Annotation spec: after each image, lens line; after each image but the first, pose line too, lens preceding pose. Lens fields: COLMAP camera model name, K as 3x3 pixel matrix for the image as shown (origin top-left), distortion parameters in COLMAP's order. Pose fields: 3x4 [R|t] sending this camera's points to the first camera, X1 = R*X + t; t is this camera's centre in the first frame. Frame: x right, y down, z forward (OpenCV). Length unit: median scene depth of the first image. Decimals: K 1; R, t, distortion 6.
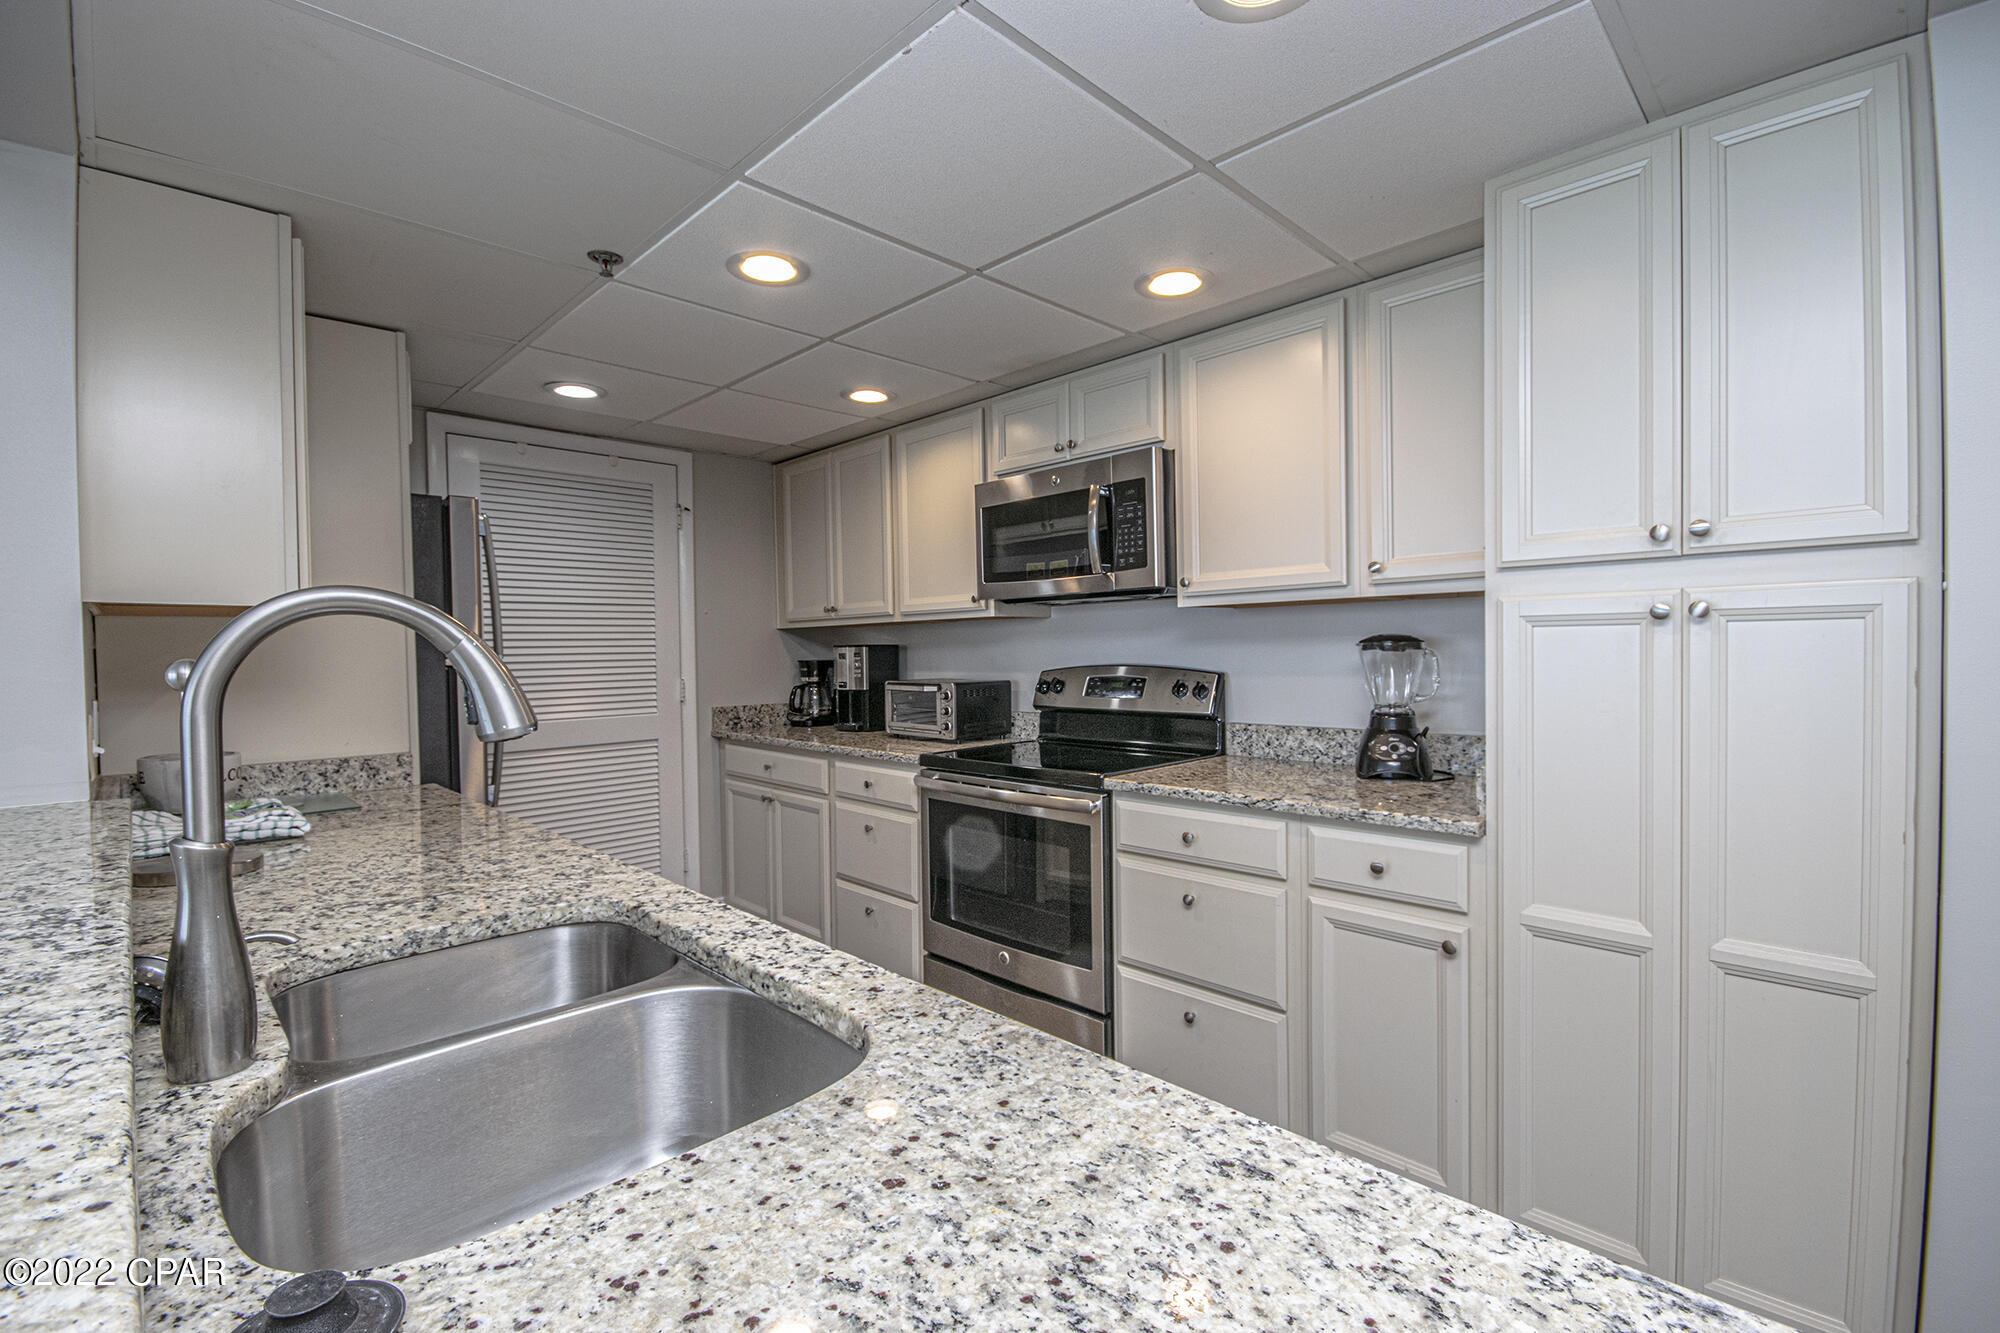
lens RADIAL K [[866.2, 0, 1000.0], [0, 866.2, 666.5], [0, 0, 1]] dist [0.008242, -0.014402]
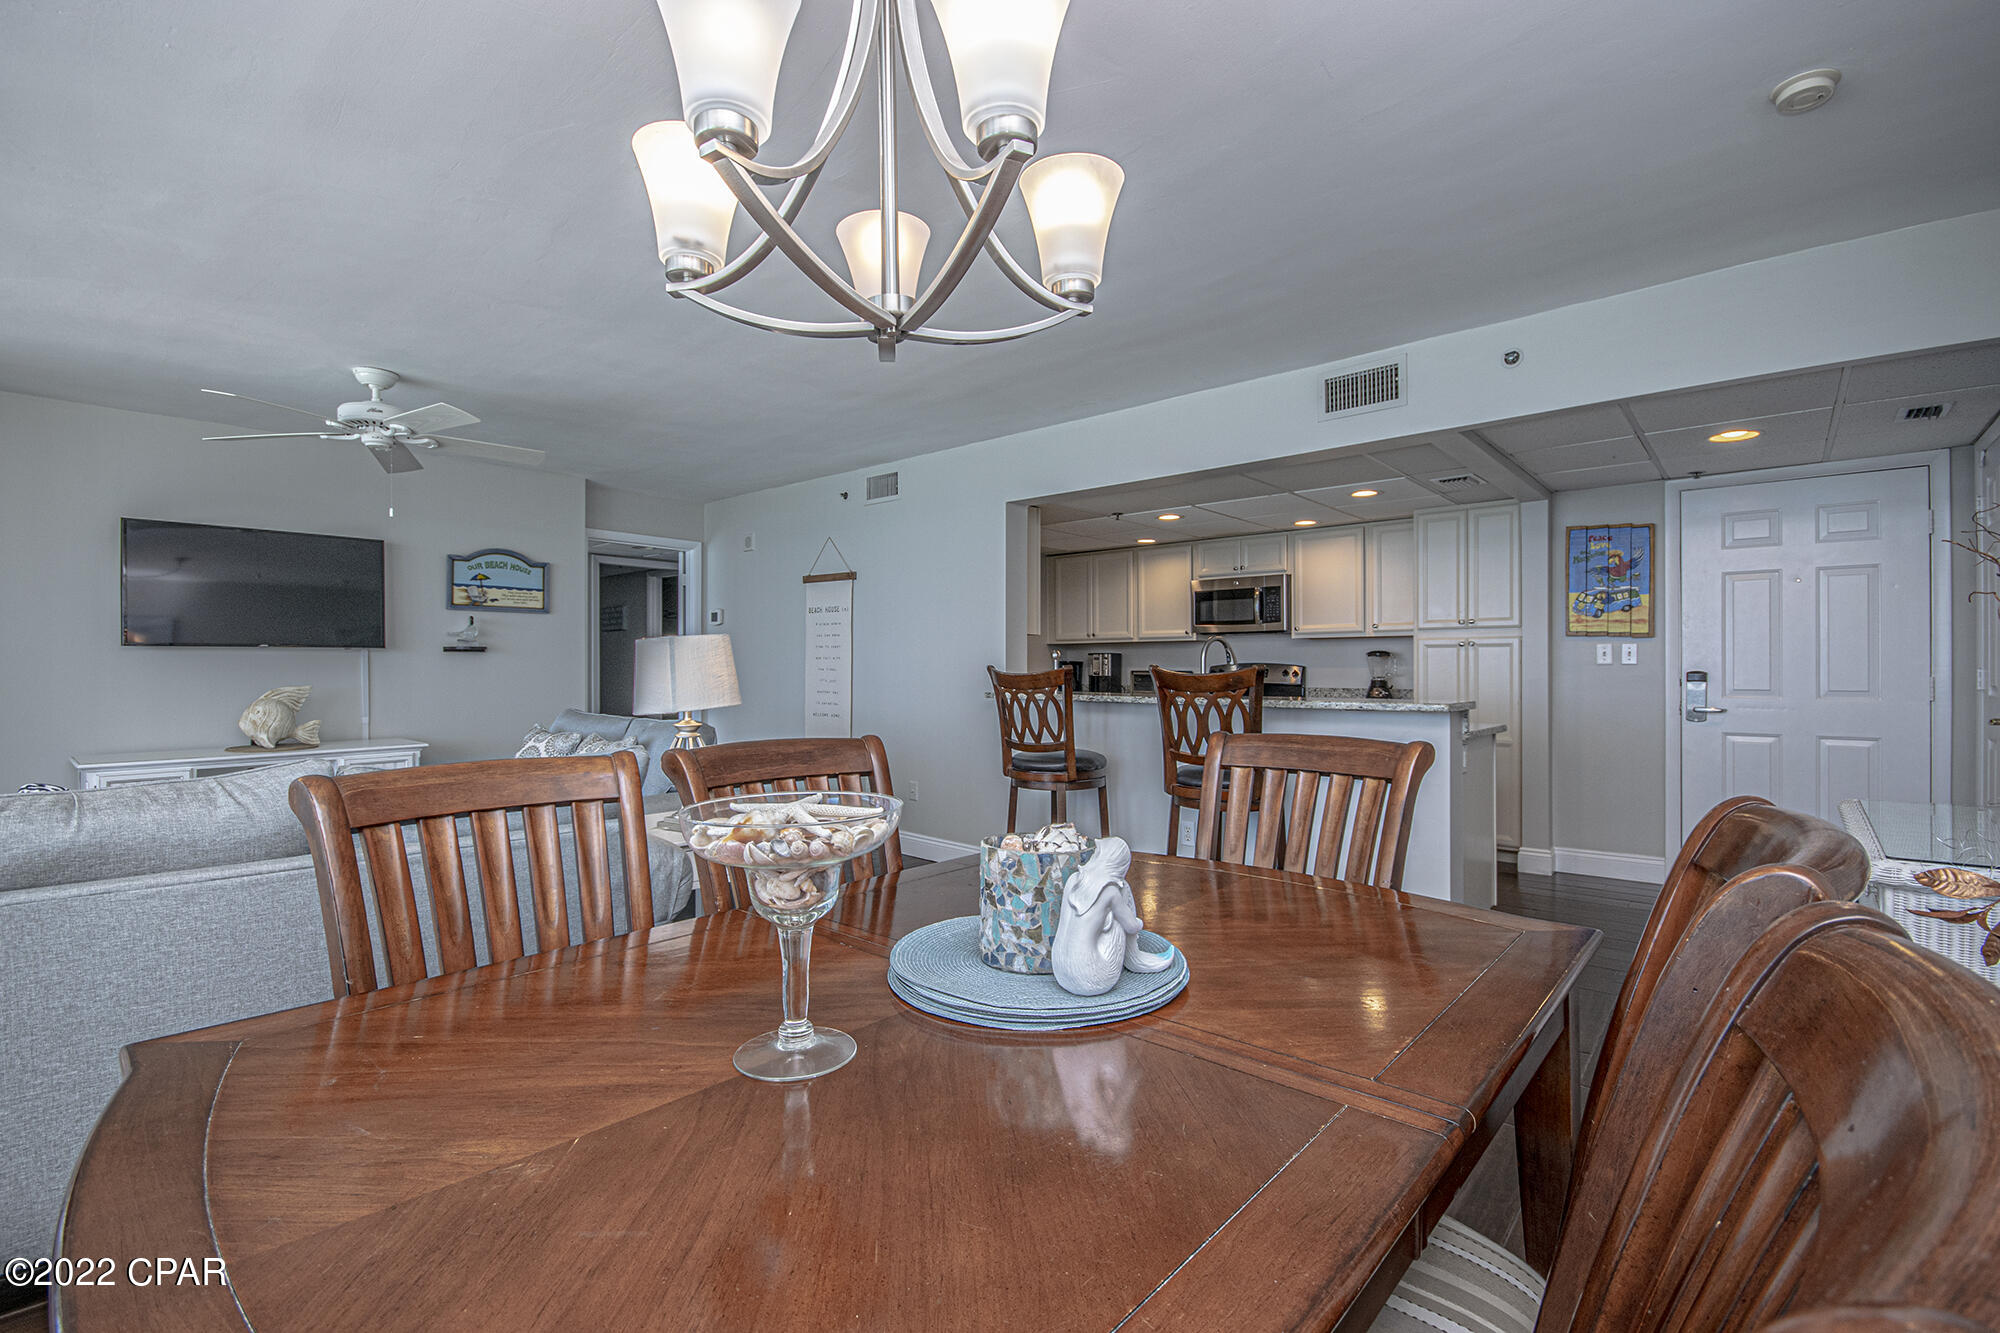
lens RADIAL K [[855.2, 0, 1007.5], [0, 855.2, 669.5], [0, 0, 1]] dist [0.014088, -0.015982]
pose [[0.997416, 0.013378, 0.070584, -0.757320], [-0.012104, 0.999757, -0.018438, 0.073334], [-0.070814, 0.017536, 0.997335, -1.340769]]
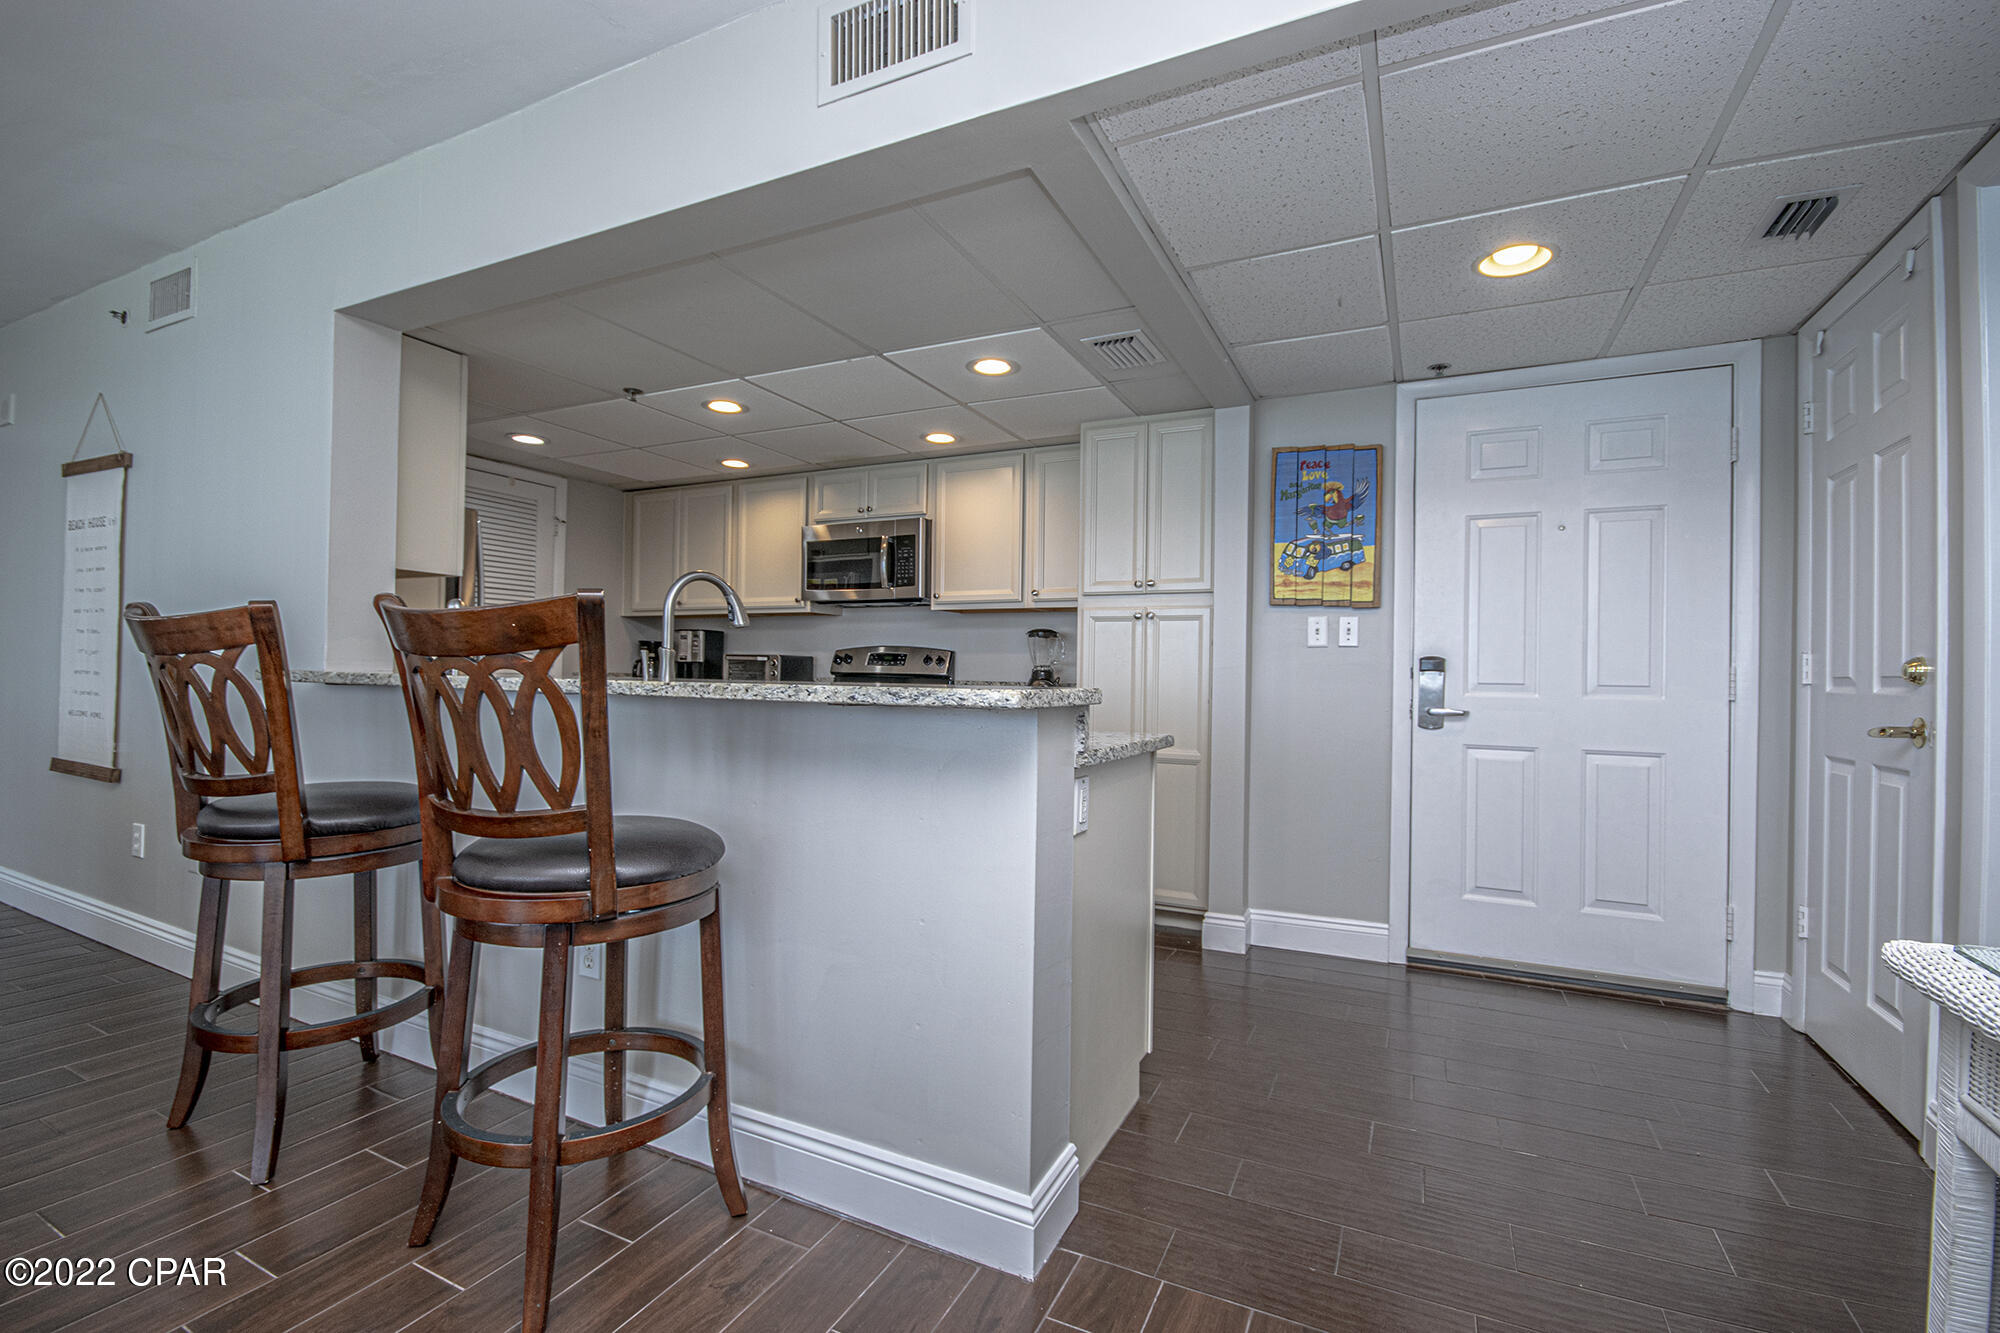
lens RADIAL K [[866.2, 0, 1000.0], [0, 866.2, 666.5], [0, 0, 1]] dist [0.008242, -0.014402]
pose [[0.941165, 0.033123, 0.336321, -0.242056], [-0.023809, 0.999211, -0.031782, 0.095293], [-0.337108, 0.021905, 0.941211, -0.669355]]
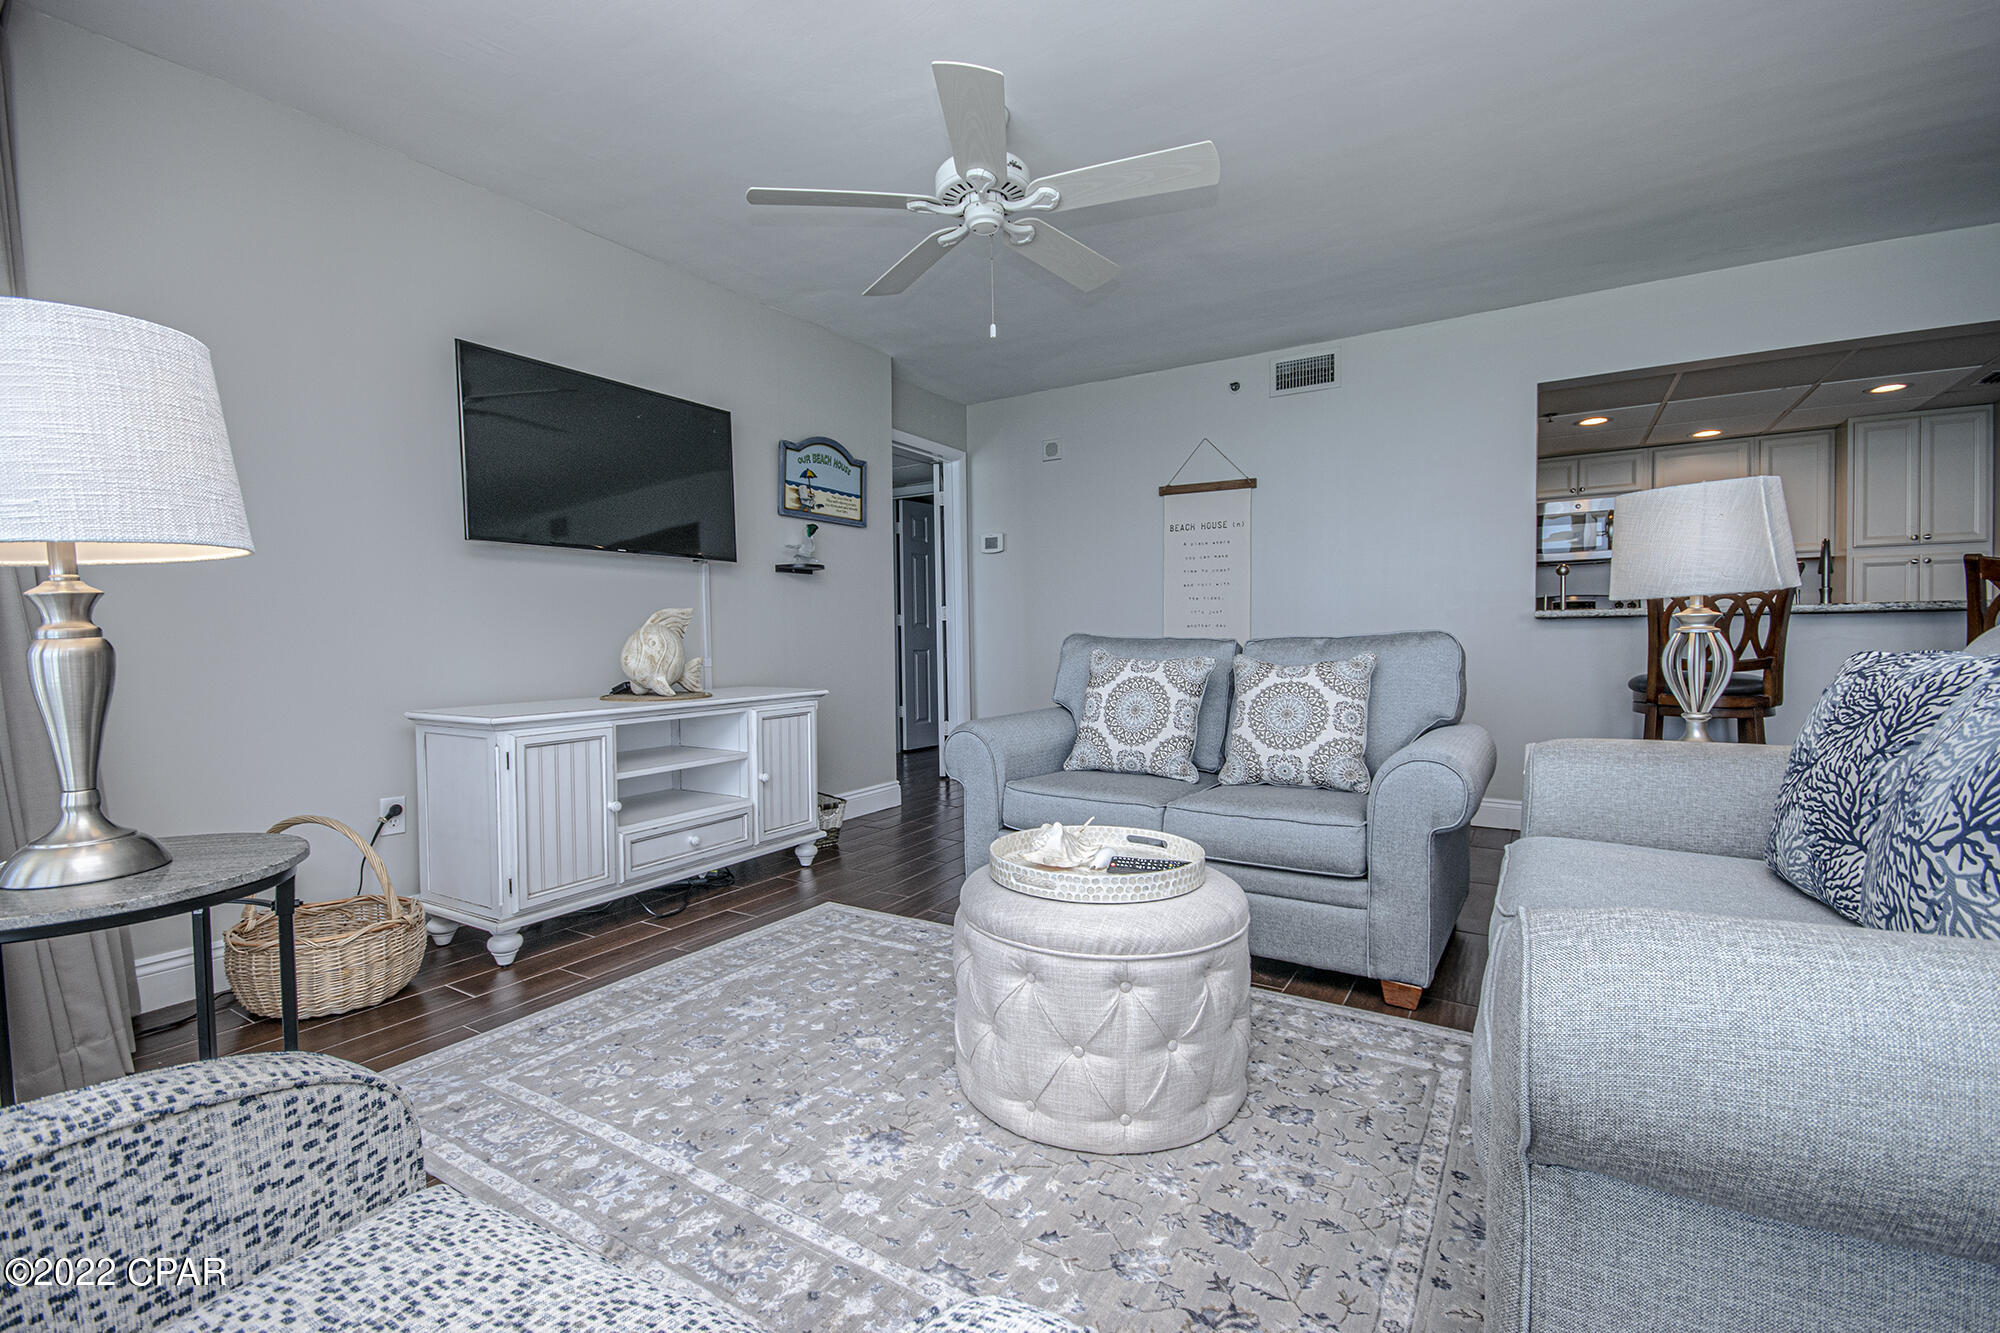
lens RADIAL K [[874.4, 0, 1000.1], [0, 874.4, 644.4], [0, 0, 1]] dist [0.002581, 0.000254]
pose [[0.970526, -0.000152, 0.240996, -1.954859], [0.006011, 0.999704, -0.023575, 0.177363], [-0.240921, 0.024328, 0.970240, -0.788740]]
